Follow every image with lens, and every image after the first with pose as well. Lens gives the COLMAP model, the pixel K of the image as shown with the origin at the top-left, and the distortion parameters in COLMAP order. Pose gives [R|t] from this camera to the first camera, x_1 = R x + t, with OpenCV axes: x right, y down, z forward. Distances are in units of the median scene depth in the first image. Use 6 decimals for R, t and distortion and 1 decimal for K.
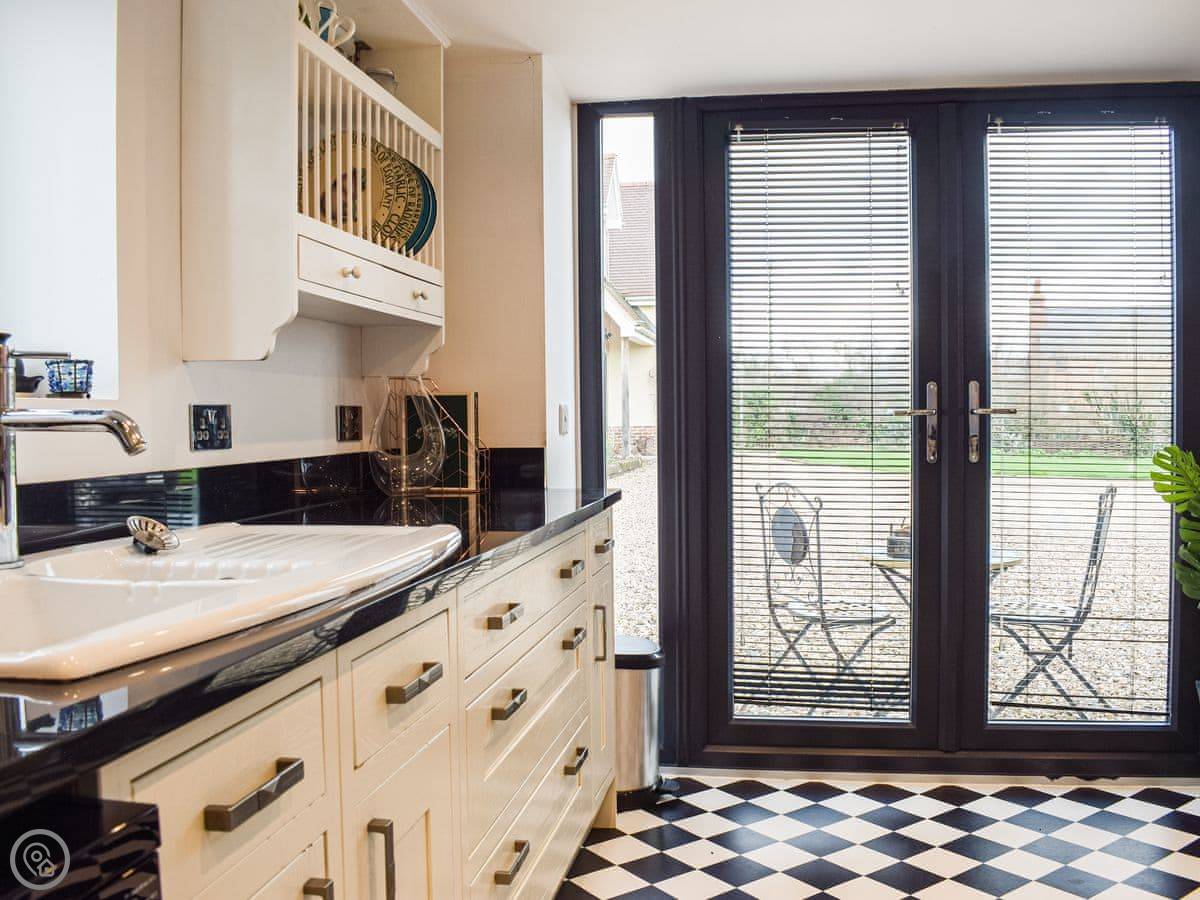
lens RADIAL K [[1097.9, 0, 599.8], [0, 1097.9, 448.7], [0, 0, 1]] dist [-0.069625, 0.000000]
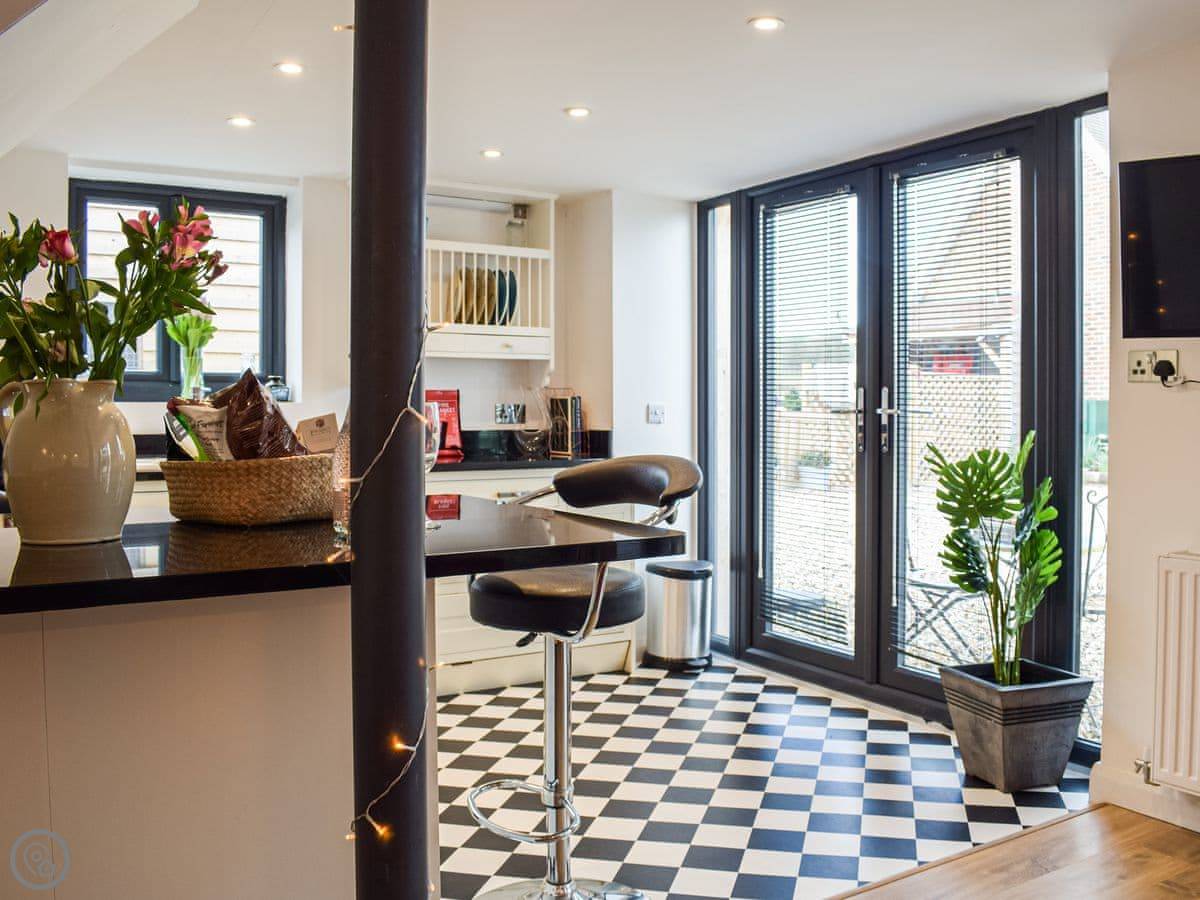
lens RADIAL K [[1097.9, 0, 600.8], [0, 1097.9, 447.3], [0, 0, 1]] dist [-0.069625, 0.000000]
pose [[0.607833, 0.042529, -0.792925, 1.120142], [-0.024371, 0.999093, 0.034905, -0.029047], [0.793691, -0.001892, 0.608318, -0.009631]]
